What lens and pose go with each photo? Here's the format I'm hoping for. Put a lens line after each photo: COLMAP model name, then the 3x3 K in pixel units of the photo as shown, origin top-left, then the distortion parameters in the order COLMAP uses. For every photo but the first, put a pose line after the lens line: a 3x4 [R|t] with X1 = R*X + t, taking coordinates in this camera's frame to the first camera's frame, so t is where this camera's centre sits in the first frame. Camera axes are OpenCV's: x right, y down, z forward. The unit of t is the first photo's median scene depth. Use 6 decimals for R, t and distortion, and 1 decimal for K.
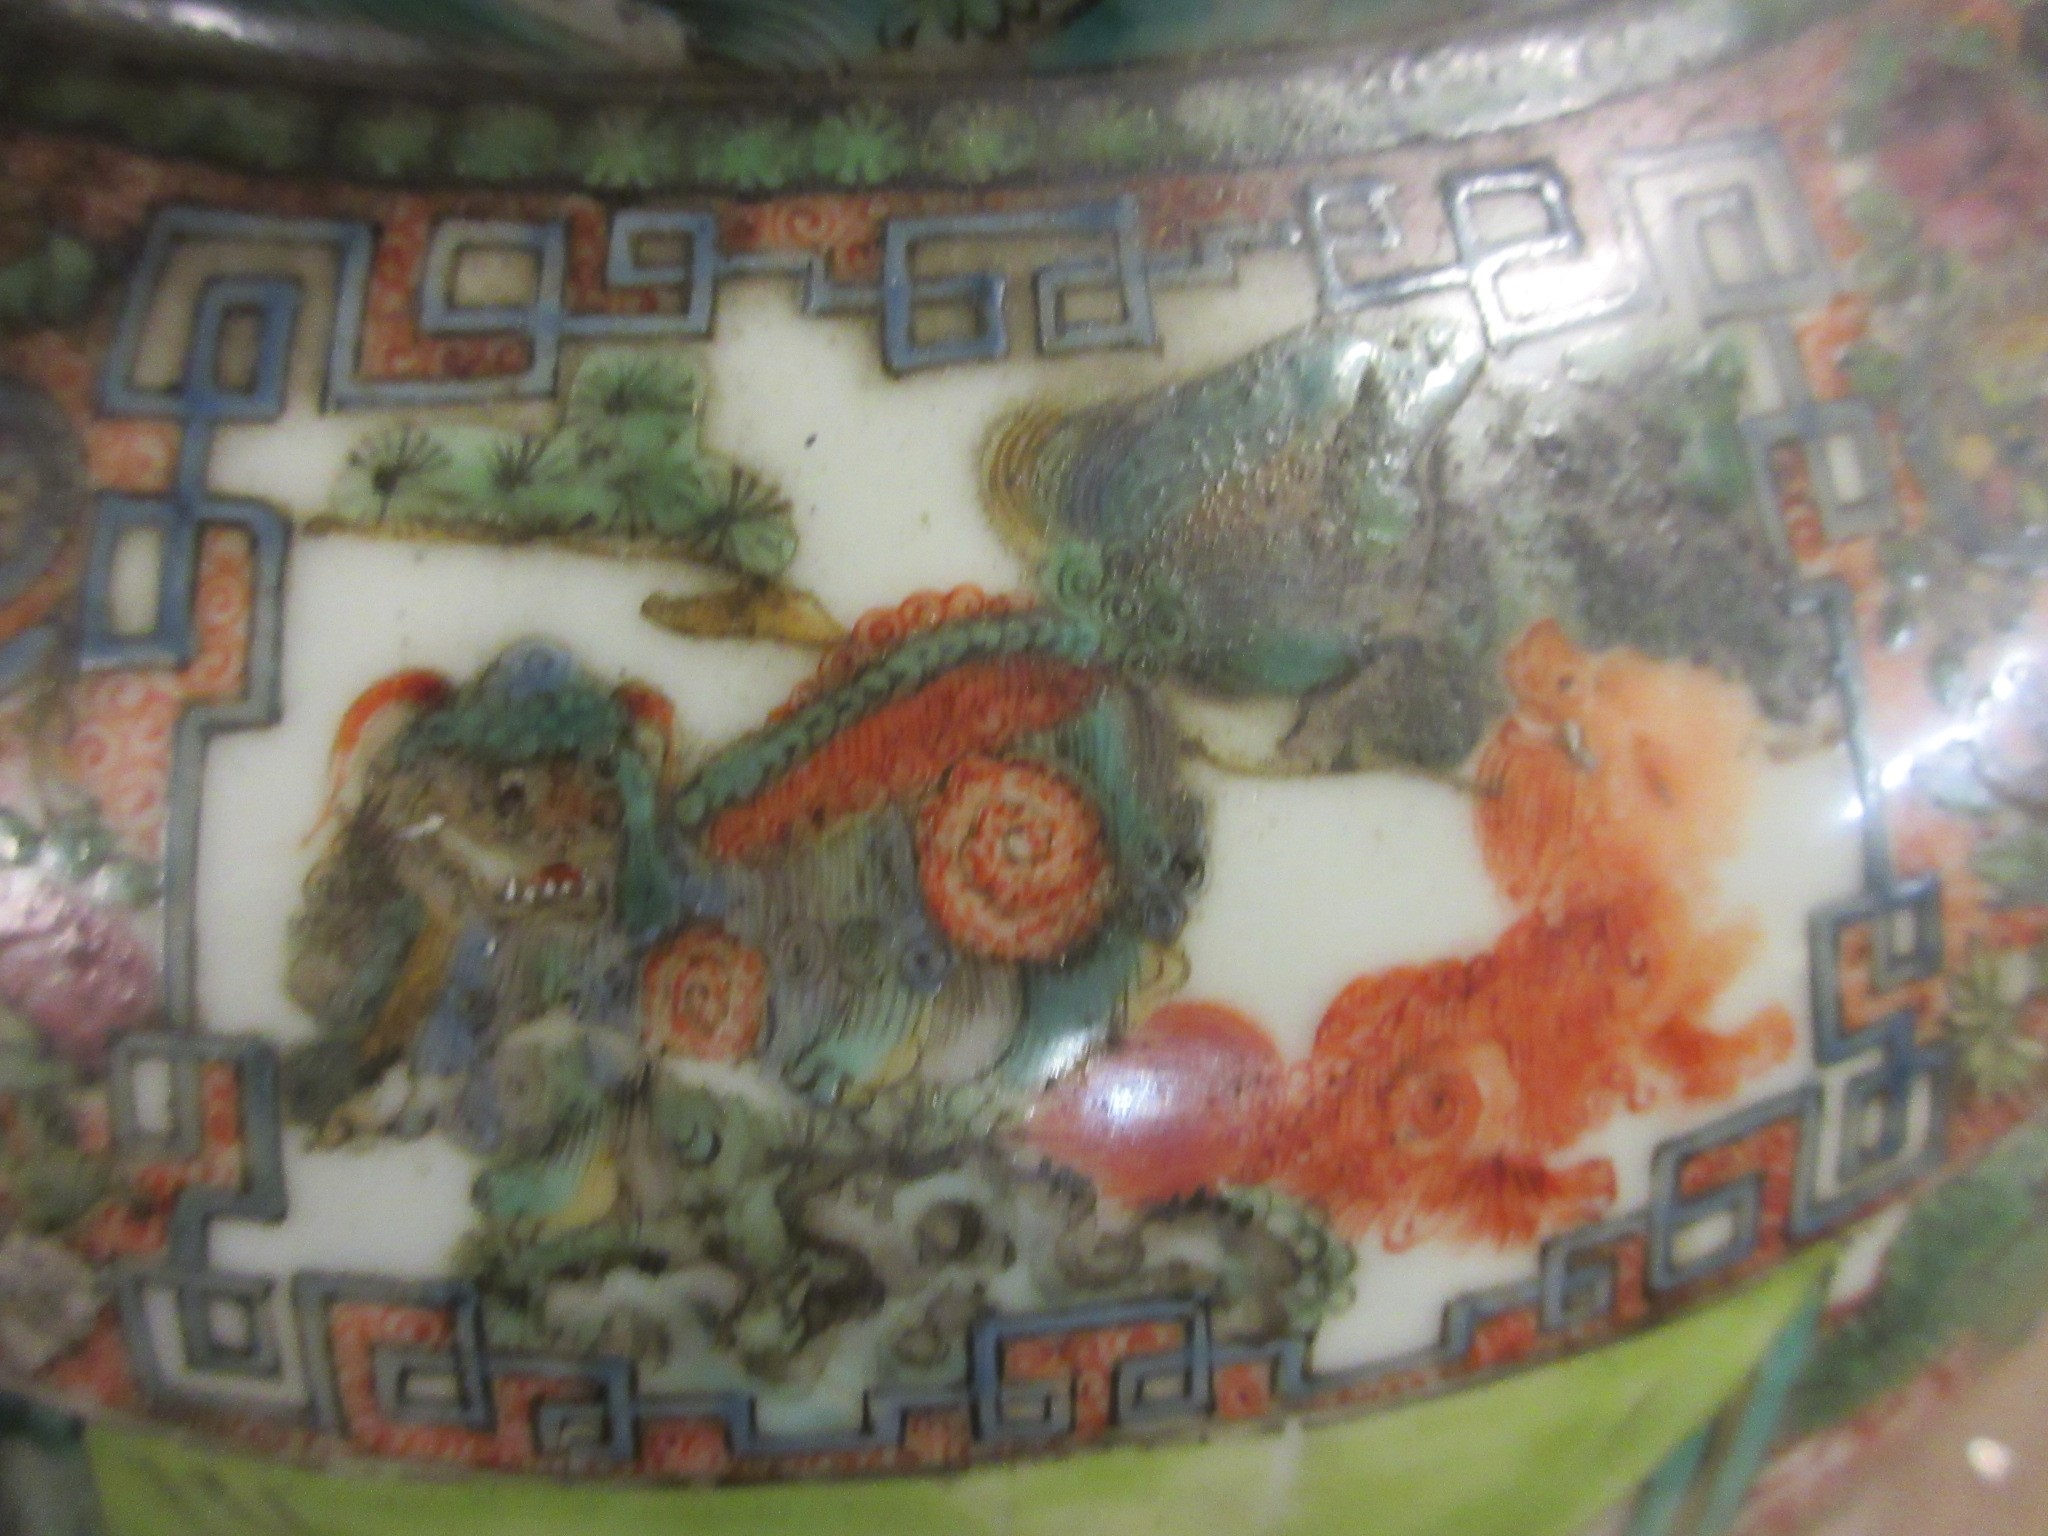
lens RADIAL K [[1407.7, 0, 1021.9], [0, 1407.7, 766.4], [0, 0, 1]] dist [0.004688, -0.000467]
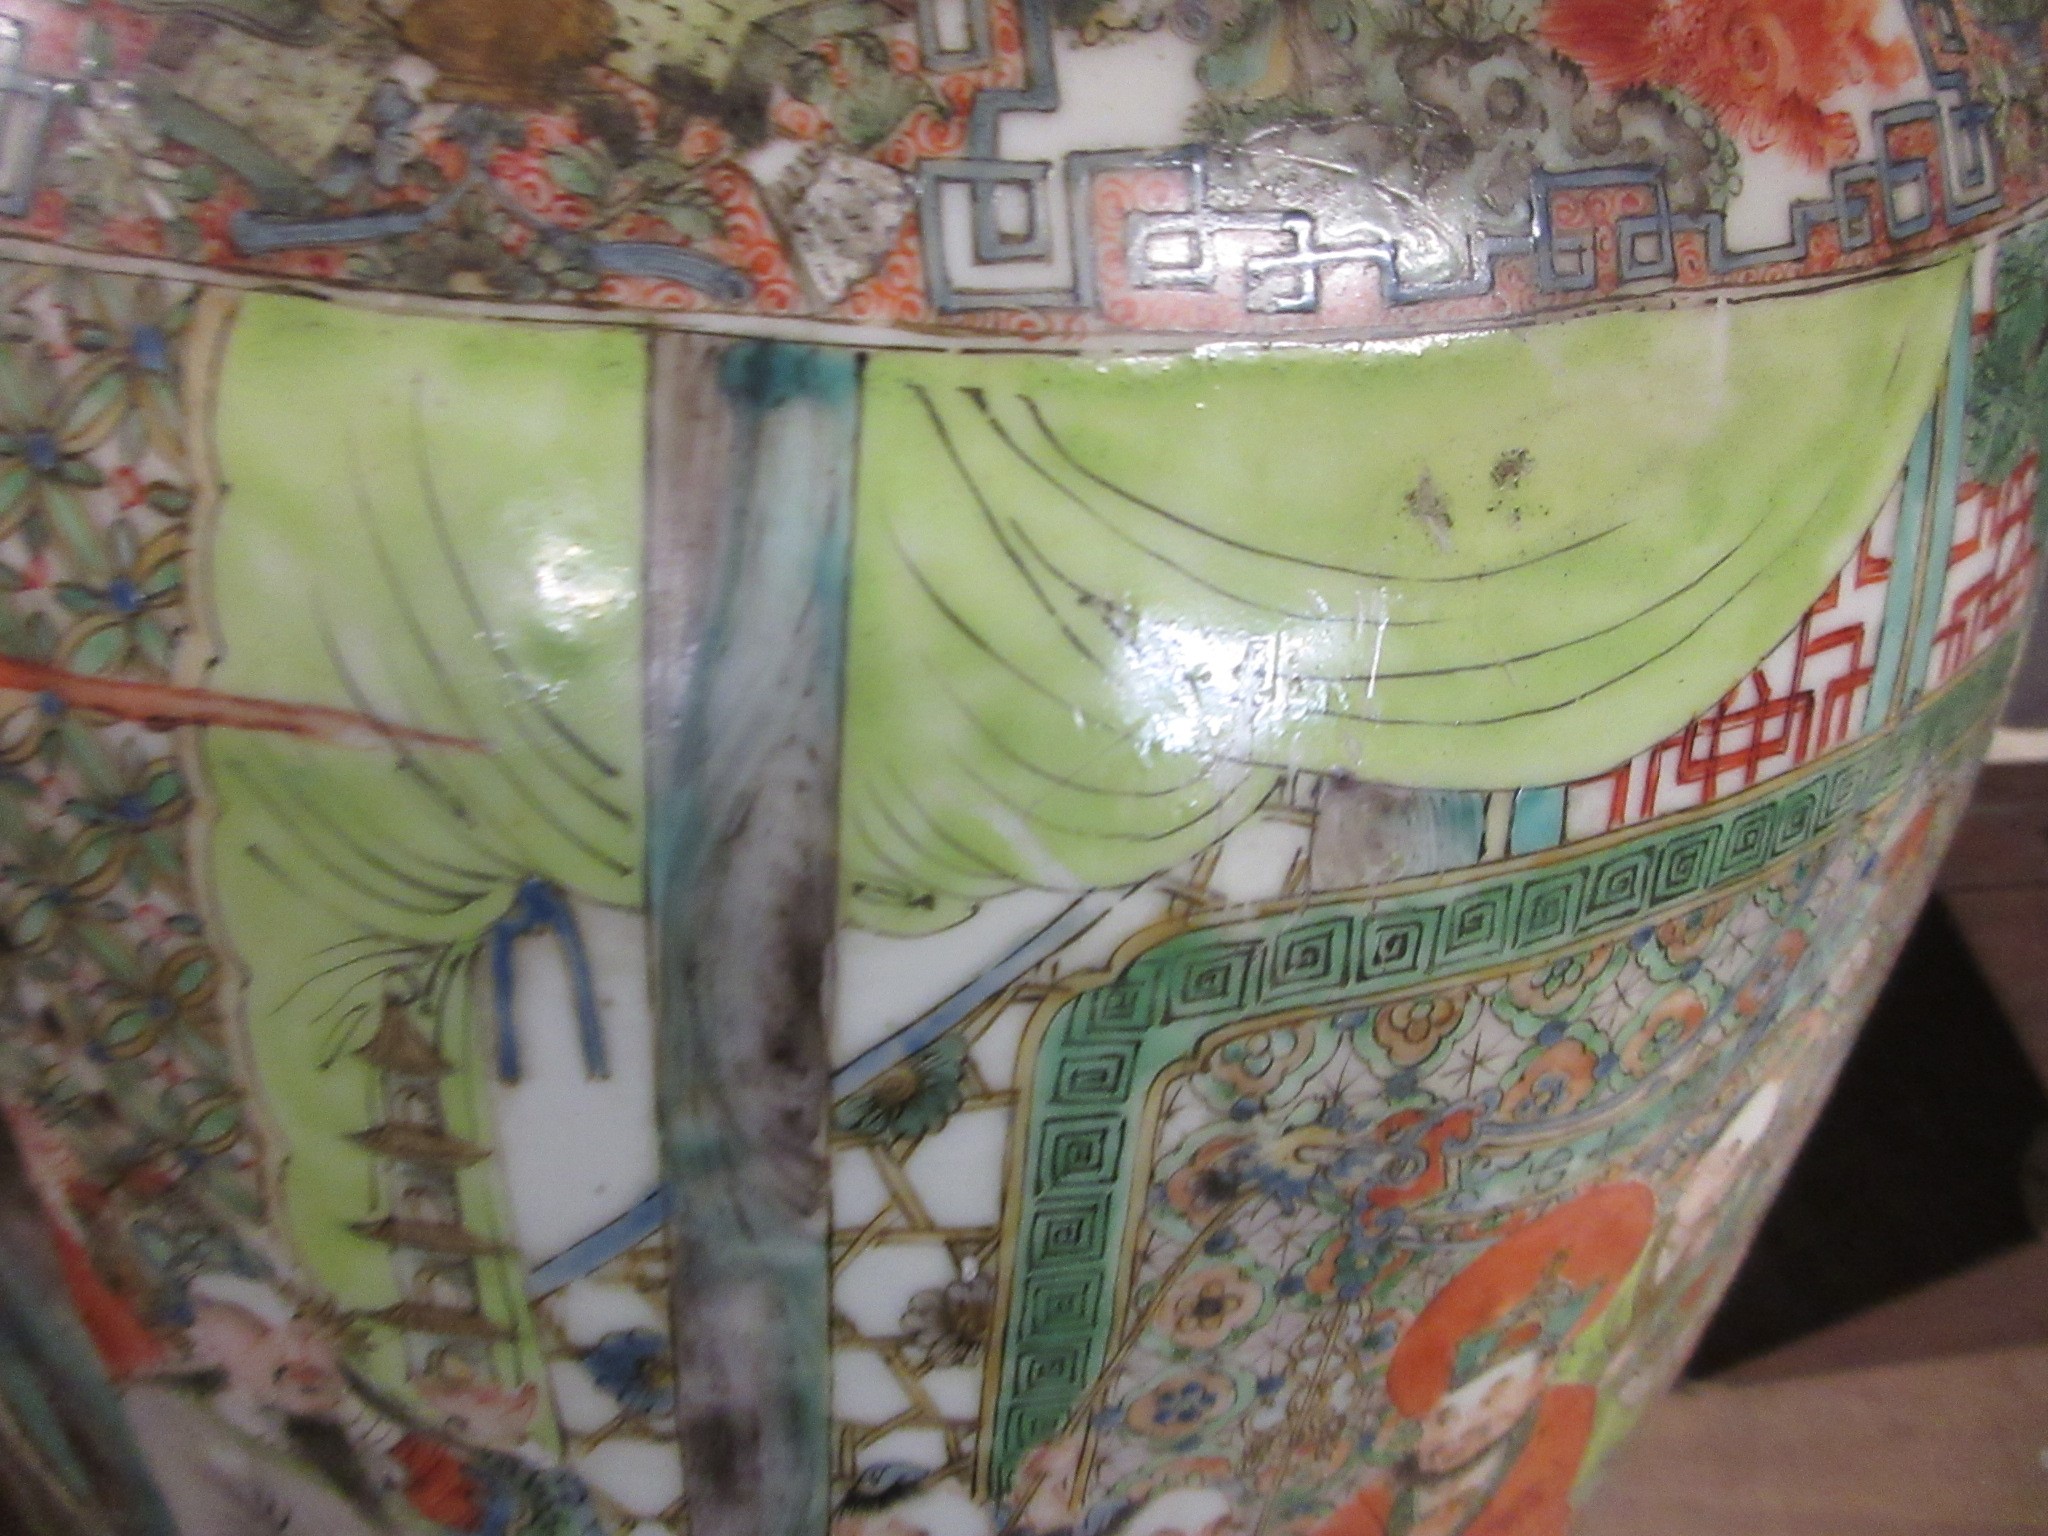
lens RADIAL K [[1407.7, 0, 1032.3], [0, 1407.7, 768.7], [0, 0, 1]] dist [0.004688, -0.000467]
pose [[0.963027, -0.139735, 0.230332, -0.931089], [0.199202, 0.944947, -0.259603, 1.237411], [-0.181376, 0.295888, 0.937845, -0.050867]]
